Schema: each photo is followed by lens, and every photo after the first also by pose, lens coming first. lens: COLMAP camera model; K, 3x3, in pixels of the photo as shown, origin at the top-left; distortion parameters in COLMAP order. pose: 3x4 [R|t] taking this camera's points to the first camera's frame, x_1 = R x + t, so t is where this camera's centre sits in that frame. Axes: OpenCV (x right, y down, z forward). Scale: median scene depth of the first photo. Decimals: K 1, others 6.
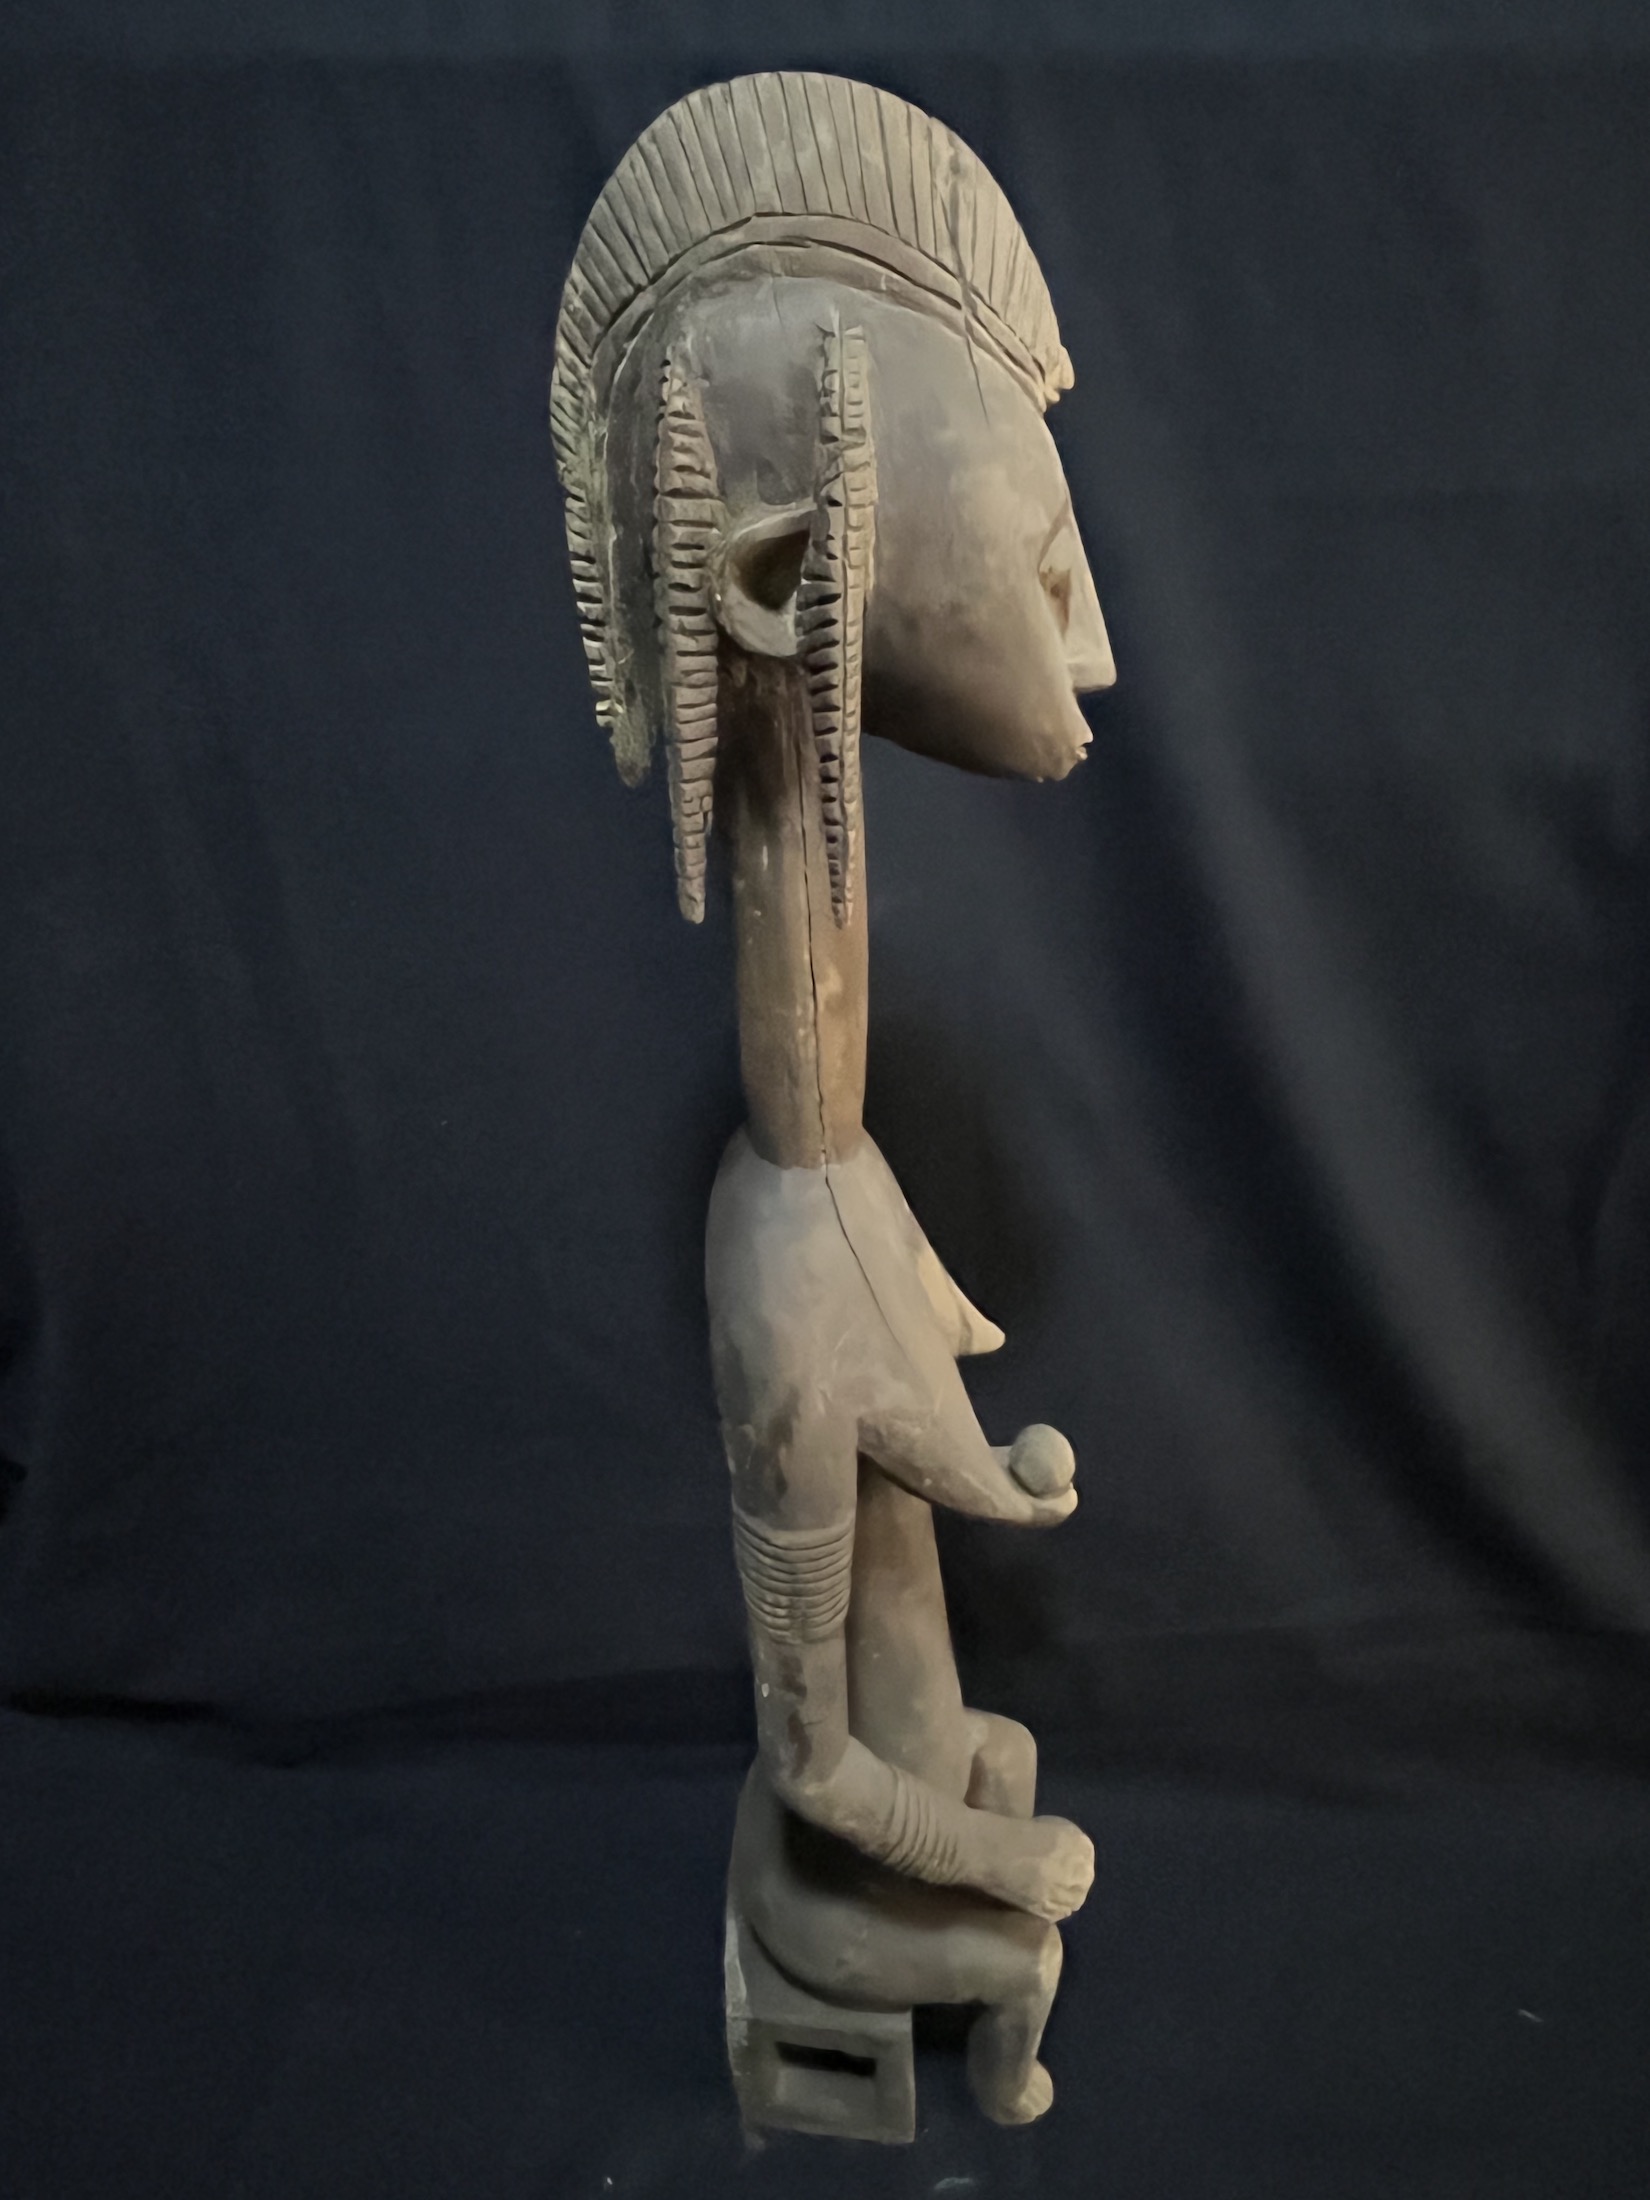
lens RADIAL K [[1675.8, 0, 826.0], [0, 1675.8, 1099.0], [0, 0, 1]] dist [-0.028758, -0.004387]
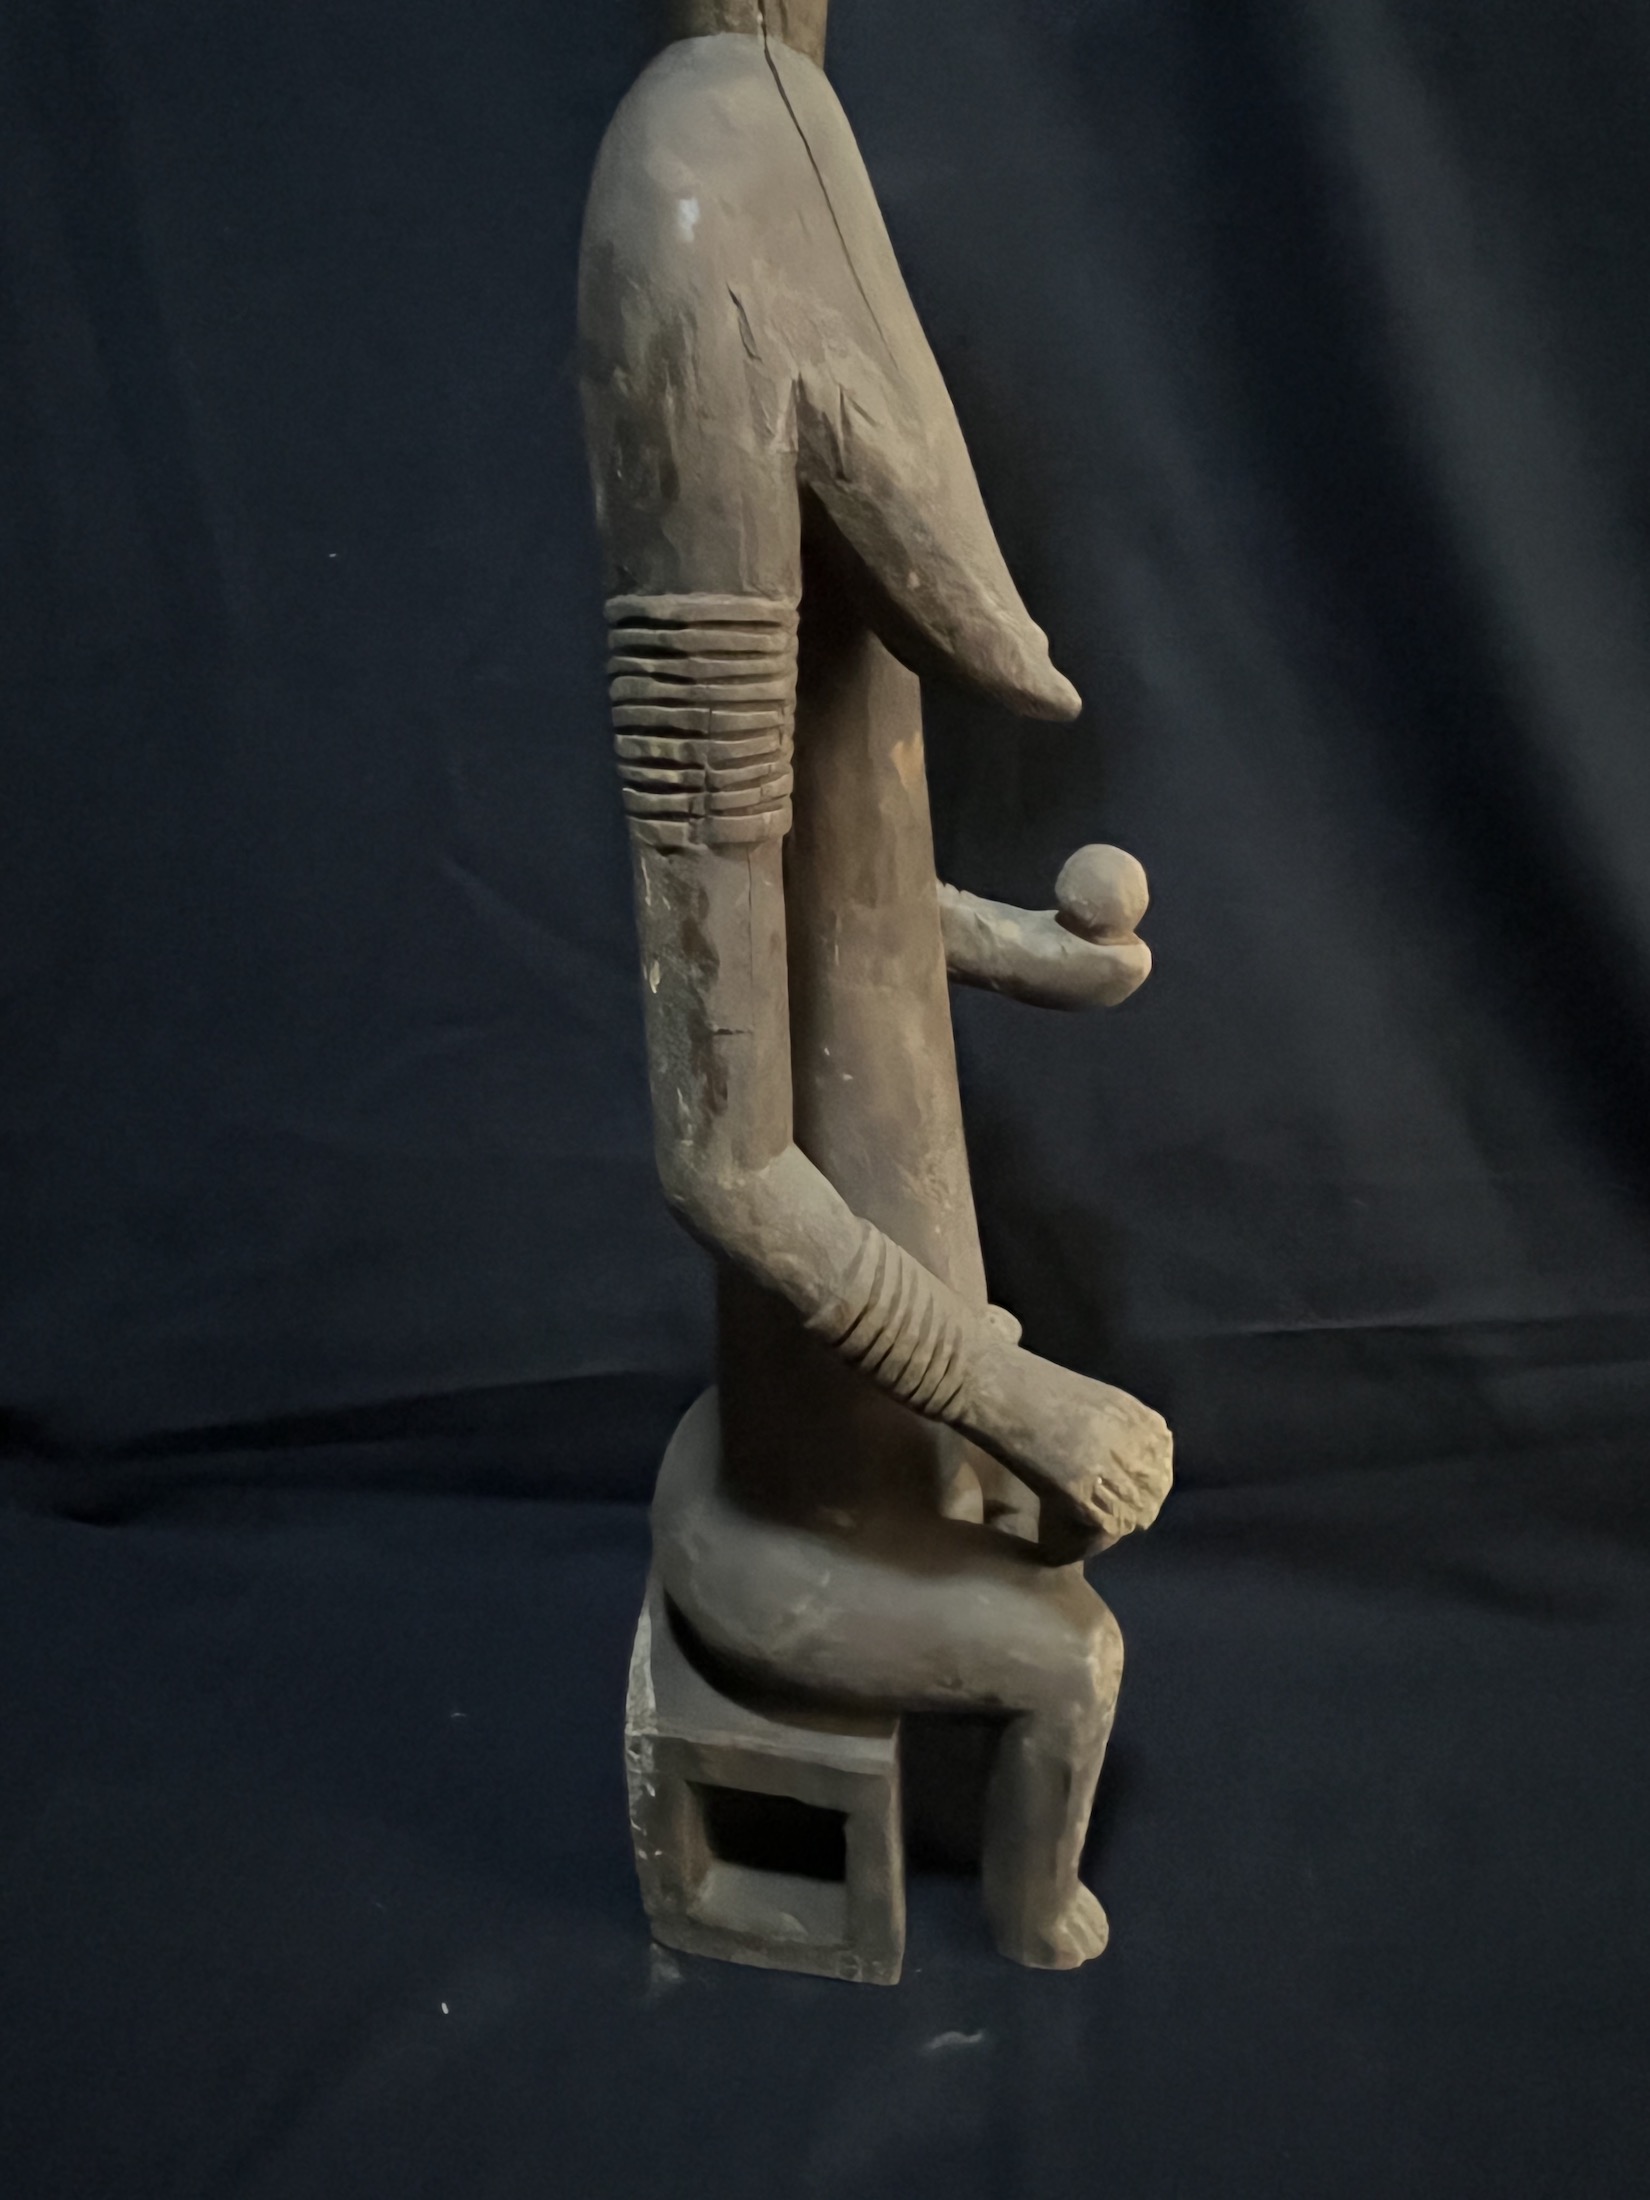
lens RADIAL K [[1675.8, 0, 826.0], [0, 1675.8, 1099.0], [0, 0, 1]] dist [-0.028758, -0.004387]
pose [[0.998481, 0.028350, -0.047240, 0.074813], [-0.033921, 0.991993, -0.121656, 0.594222], [0.043412, 0.123074, 0.991448, 0.469657]]
